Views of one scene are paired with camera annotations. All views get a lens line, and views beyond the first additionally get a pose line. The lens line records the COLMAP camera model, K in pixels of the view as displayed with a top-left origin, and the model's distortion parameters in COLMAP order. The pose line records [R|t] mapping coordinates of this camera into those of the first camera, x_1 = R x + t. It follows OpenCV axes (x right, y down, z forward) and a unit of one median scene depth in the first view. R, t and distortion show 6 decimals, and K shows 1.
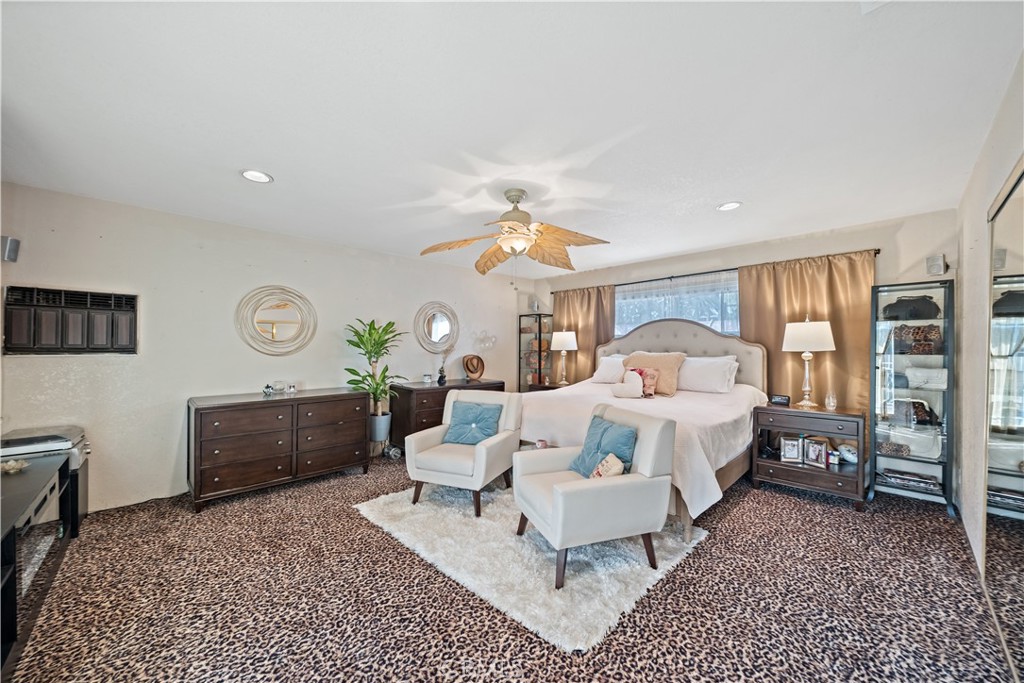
lens RADIAL K [[380.8, 0, 507.8], [0, 380.8, 343.1], [0, 0, 1]] dist [-0.001970, -0.000163]
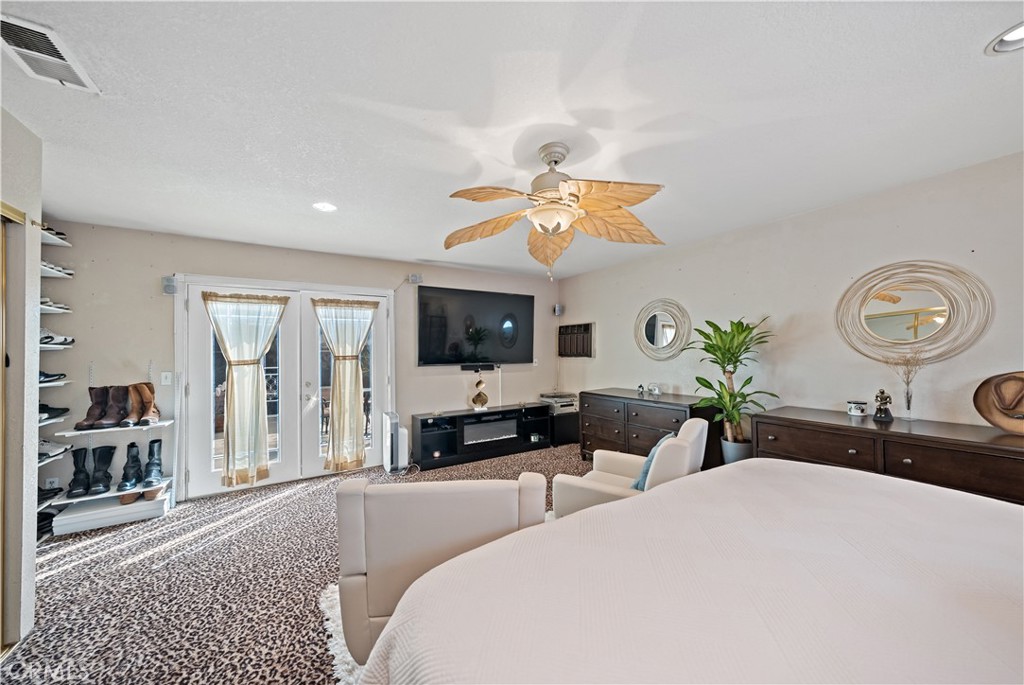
lens RADIAL K [[360.0, 0, 510.8], [0, 360.0, 339.2], [0, 0, 1]] dist [-0.000900, 0.000266]
pose [[-0.215833, -0.030838, -0.975943, 0.557430], [0.024966, 0.999000, -0.037088, -0.002187], [0.976111, -0.032370, -0.214847, 0.828000]]
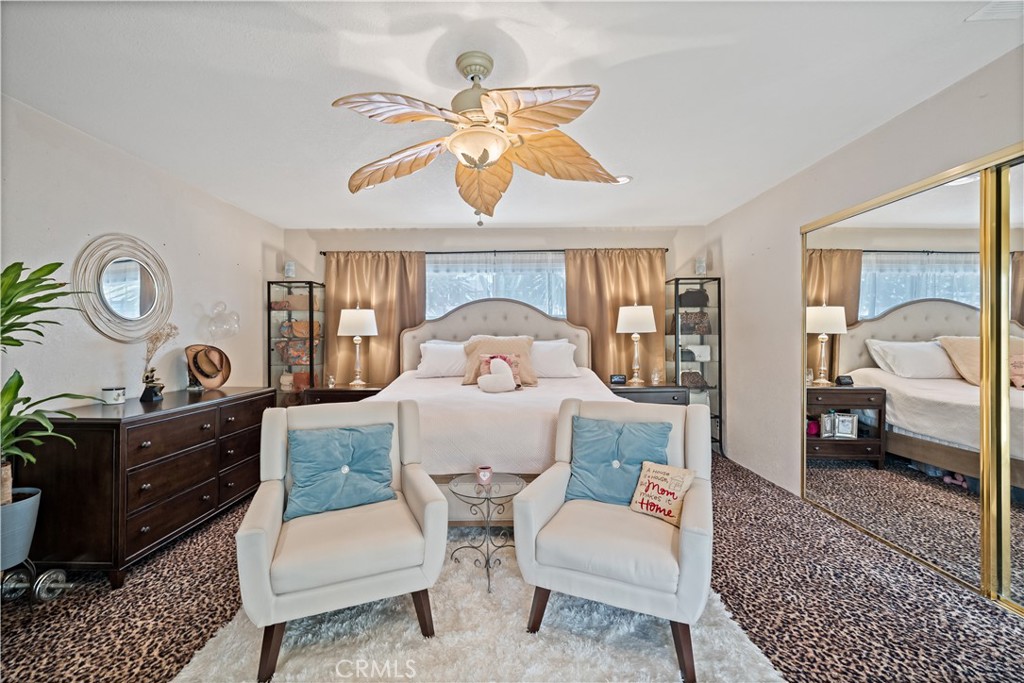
lens RADIAL K [[424.6, 0, 508.8], [0, 424.6, 336.3], [0, 0, 1]] dist [-0.000567, -0.000124]
pose [[0.702419, -0.004429, 0.711750, -0.322099], [0.000670, 0.999984, 0.005561, 0.022873], [-0.711764, -0.003429, 0.702411, 0.378027]]
